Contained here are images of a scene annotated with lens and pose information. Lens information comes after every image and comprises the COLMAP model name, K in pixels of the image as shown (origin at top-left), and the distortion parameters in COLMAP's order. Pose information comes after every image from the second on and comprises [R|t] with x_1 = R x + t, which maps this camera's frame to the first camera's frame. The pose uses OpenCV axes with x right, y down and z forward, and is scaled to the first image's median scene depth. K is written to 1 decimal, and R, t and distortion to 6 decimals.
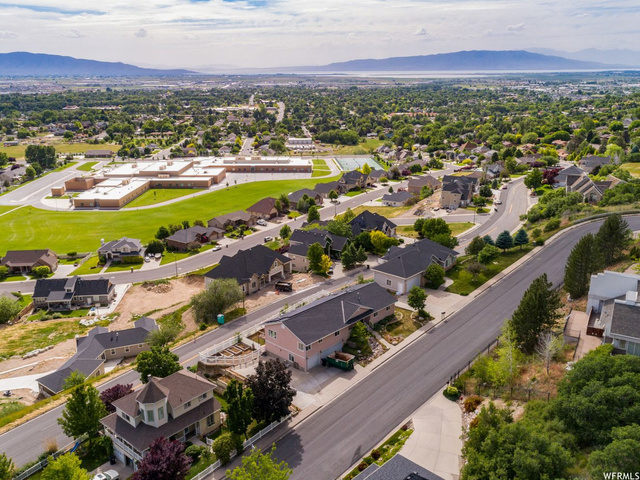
lens RADIAL K [[629.1, 0, 320.0], [0, 629.1, 239.5], [0, 0, 1]] dist [0.026745, 0.000000]
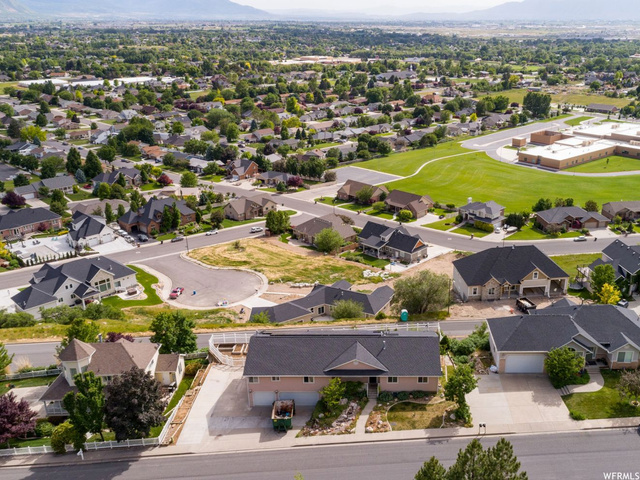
lens RADIAL K [[629.1, 0, 320.0], [0, 629.1, 240.7], [0, 0, 1]] dist [0.026745, 0.000000]
pose [[0.643858, 0.264315, -0.718042, 0.212537], [-0.205143, 0.963714, 0.170800, -0.055319], [0.737132, 0.037330, 0.674717, 0.205581]]
